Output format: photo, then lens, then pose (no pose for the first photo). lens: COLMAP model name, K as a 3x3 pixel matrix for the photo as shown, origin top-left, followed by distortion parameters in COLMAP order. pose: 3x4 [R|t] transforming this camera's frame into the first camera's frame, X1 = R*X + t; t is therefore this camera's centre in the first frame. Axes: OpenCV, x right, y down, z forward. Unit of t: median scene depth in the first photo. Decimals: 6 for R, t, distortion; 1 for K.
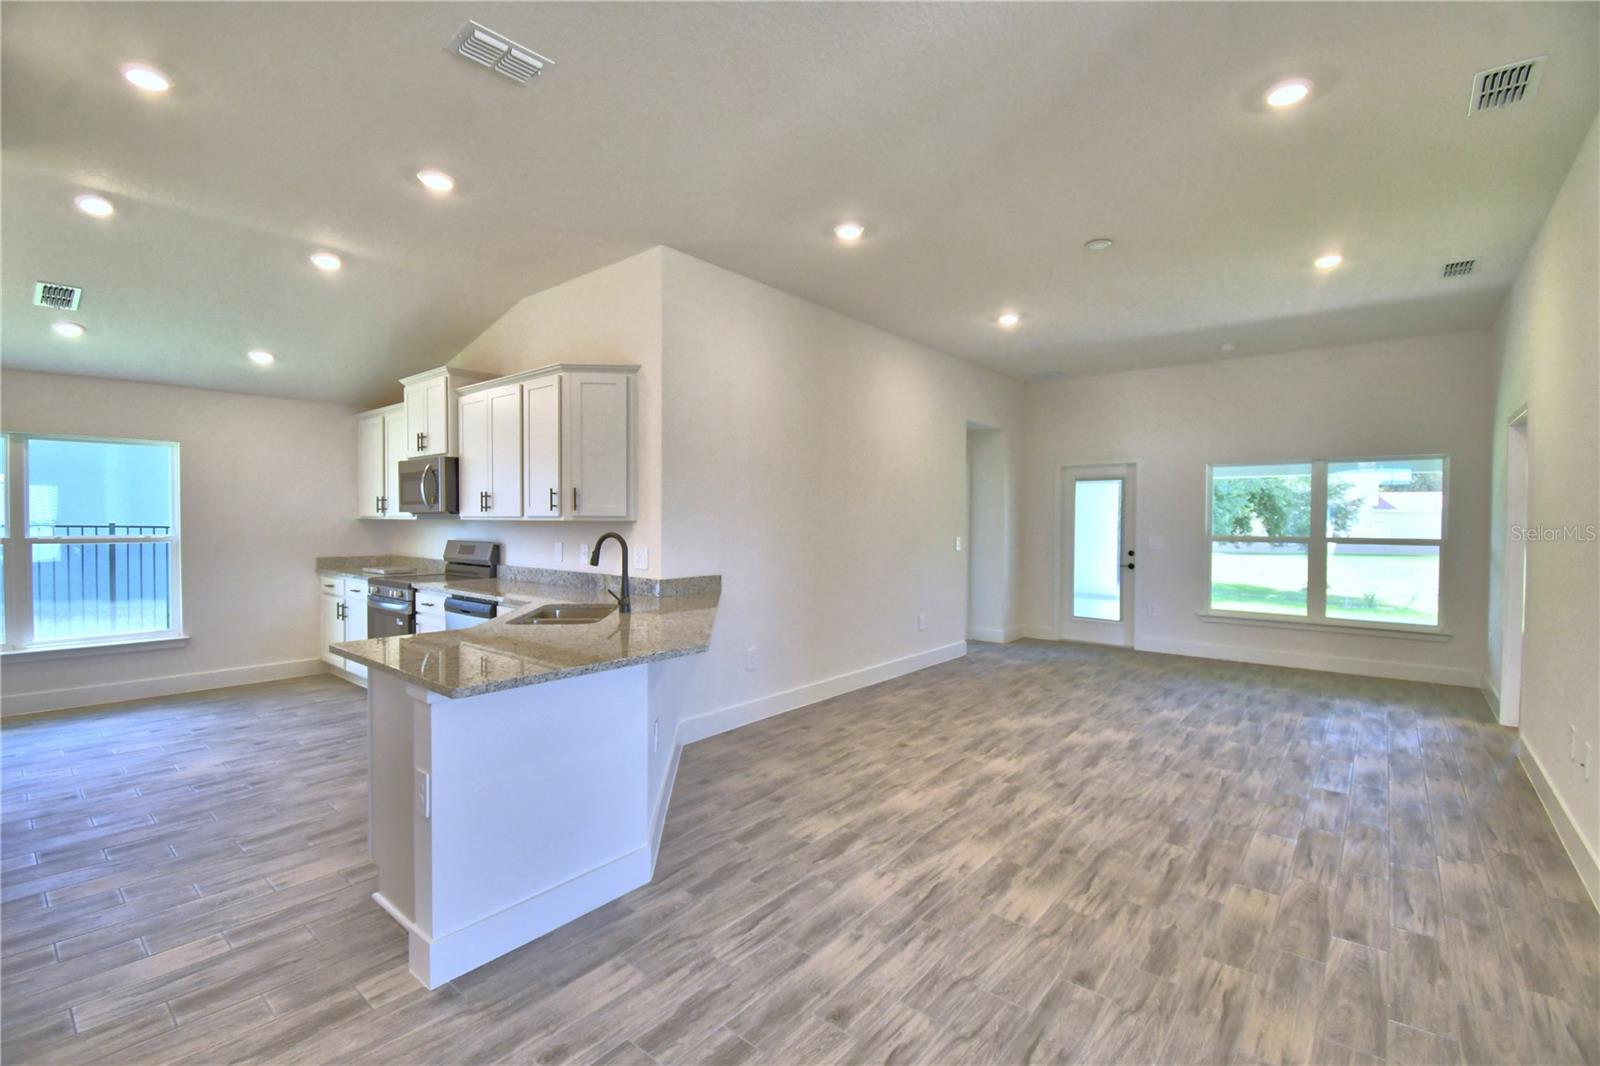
lens RADIAL K [[702.1, 0, 793.2], [0, 702.1, 532.6], [0, 0, 1]] dist [0.027083, -0.030199]
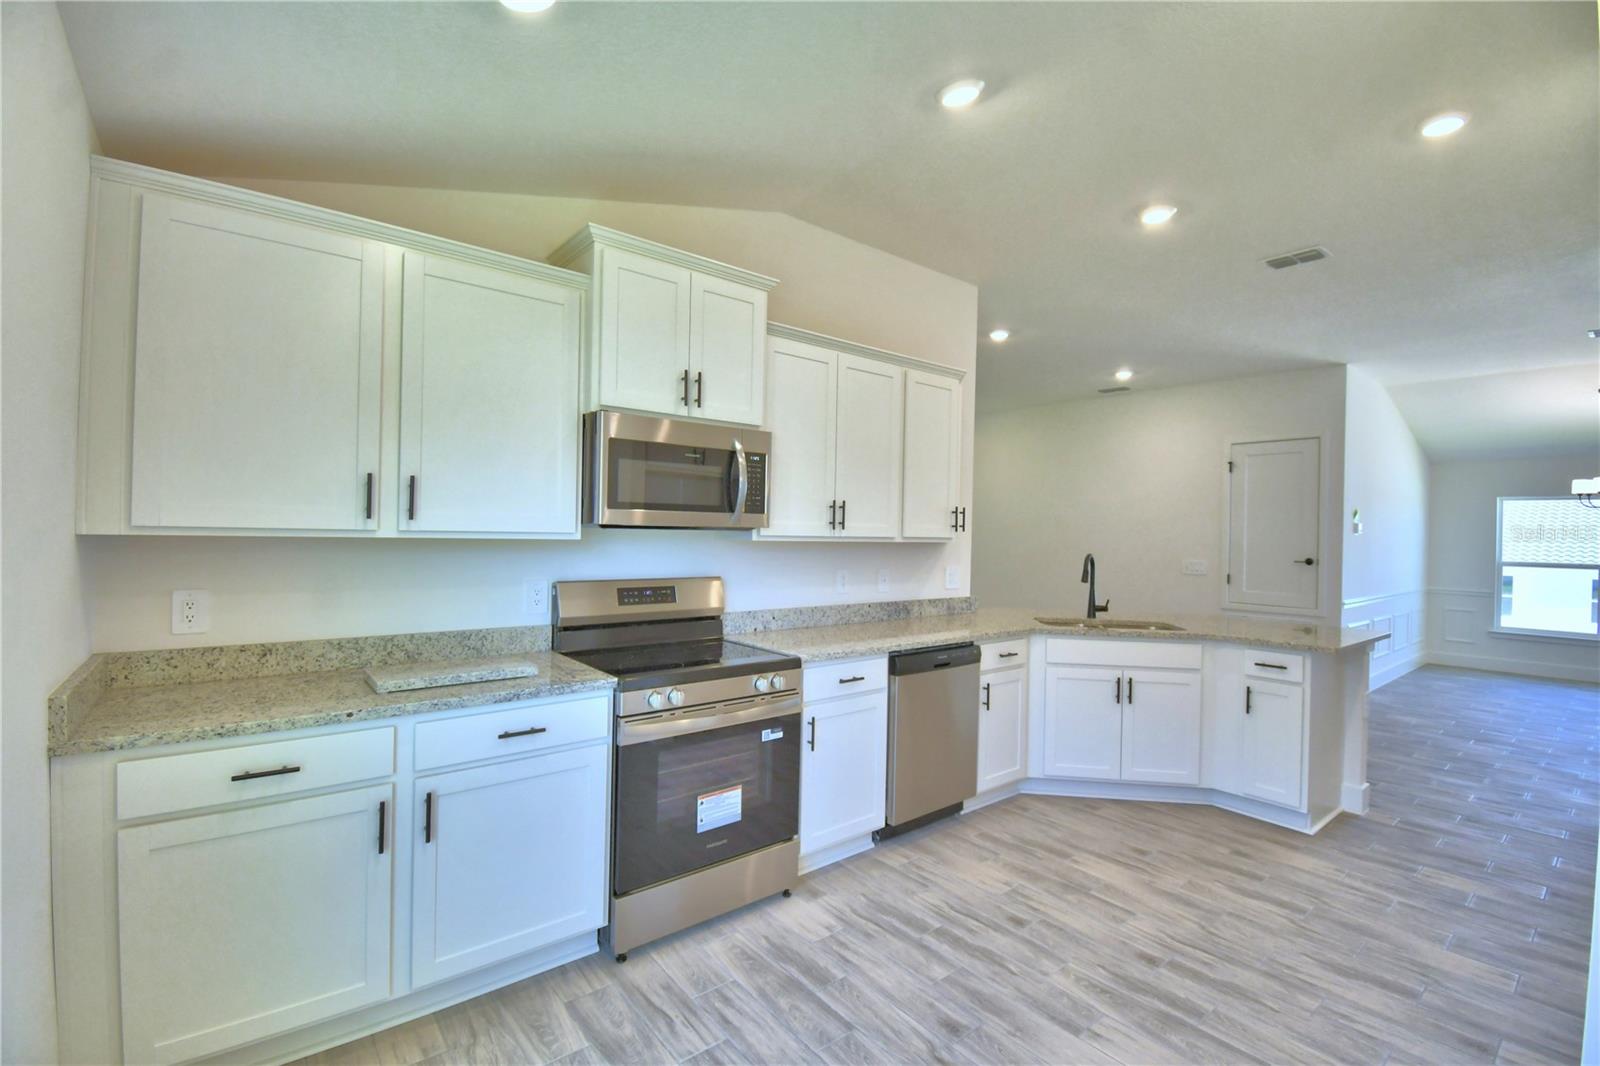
lens RADIAL K [[702.1, 0, 793.2], [0, 702.1, 532.6], [0, 0, 1]] dist [0.027083, -0.030199]
pose [[0.190139, -0.001944, 0.981755, -1.694968], [-0.000530, 0.999998, 0.002083, -0.042670], [-0.981757, -0.000916, 0.190138, 1.391913]]
